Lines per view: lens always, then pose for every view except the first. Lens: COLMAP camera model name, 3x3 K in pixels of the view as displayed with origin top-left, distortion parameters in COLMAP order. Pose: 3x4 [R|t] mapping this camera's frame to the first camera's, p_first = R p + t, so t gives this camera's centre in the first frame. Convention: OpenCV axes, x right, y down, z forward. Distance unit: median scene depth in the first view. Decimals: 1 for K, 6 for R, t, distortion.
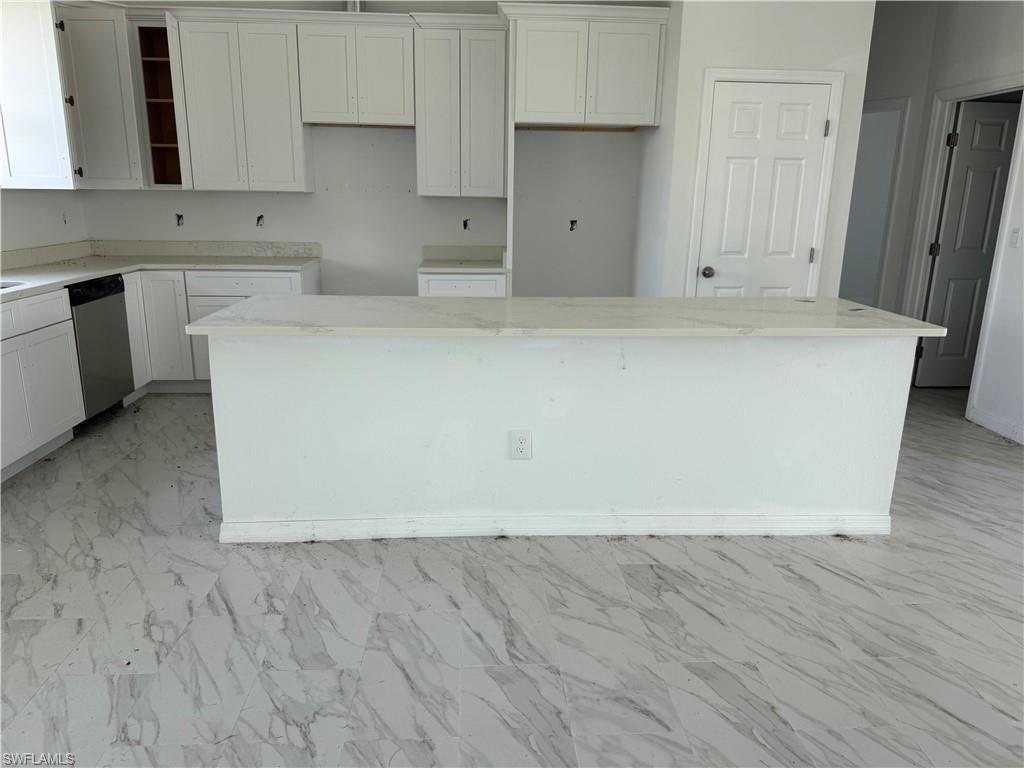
lens RADIAL K [[756.6, 0, 513.6], [0, 756.6, 359.4], [0, 0, 1]] dist [0.102851, -0.092271]
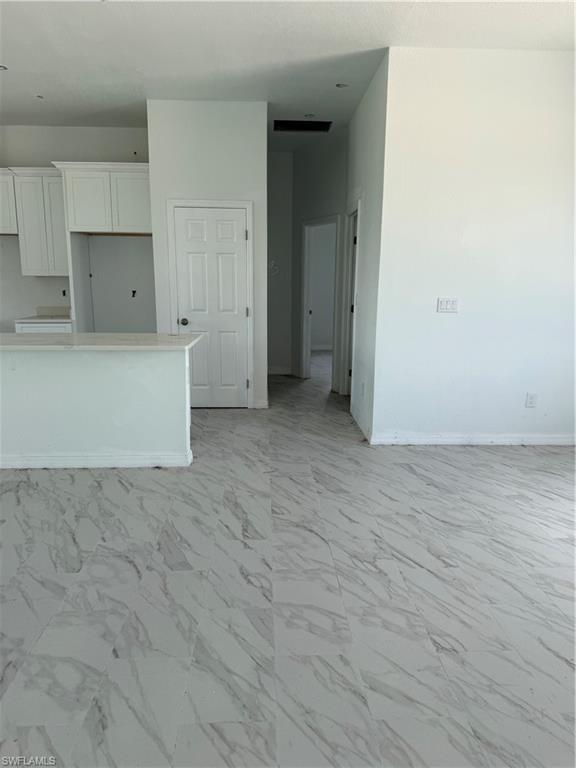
lens RADIAL K [[543.1, 0, 288.0], [0, 543.1, 384.0], [0, 0, 1]] dist [0.093834, -0.155662]
pose [[0.999553, -0.002588, -0.029771, 0.512214], [0.002065, 0.999843, -0.017592, 0.040647], [0.029812, 0.017523, 0.999402, -0.165949]]
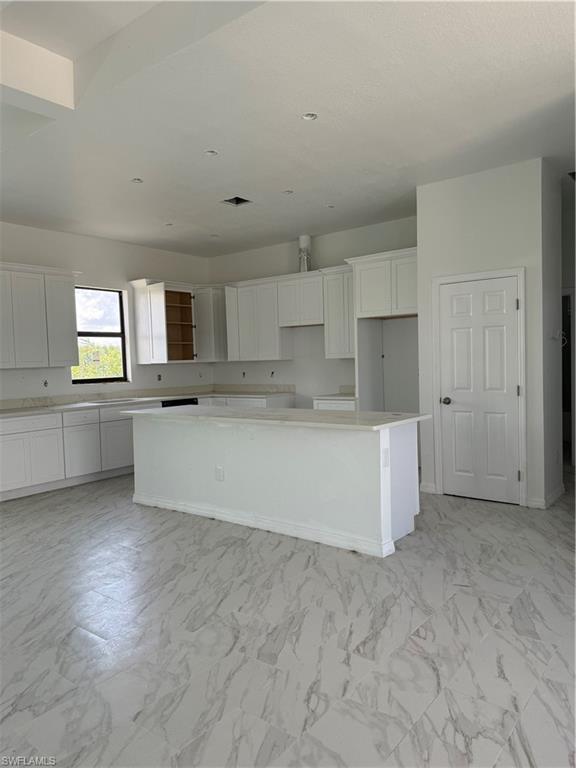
lens RADIAL K [[543.1, 0, 288.0], [0, 543.1, 384.0], [0, 0, 1]] dist [0.093834, -0.155662]
pose [[0.733156, -0.007698, -0.680017, 0.770620], [-0.098515, 0.988186, -0.117399, 0.012726], [0.672887, 0.153064, 0.723736, -0.022776]]
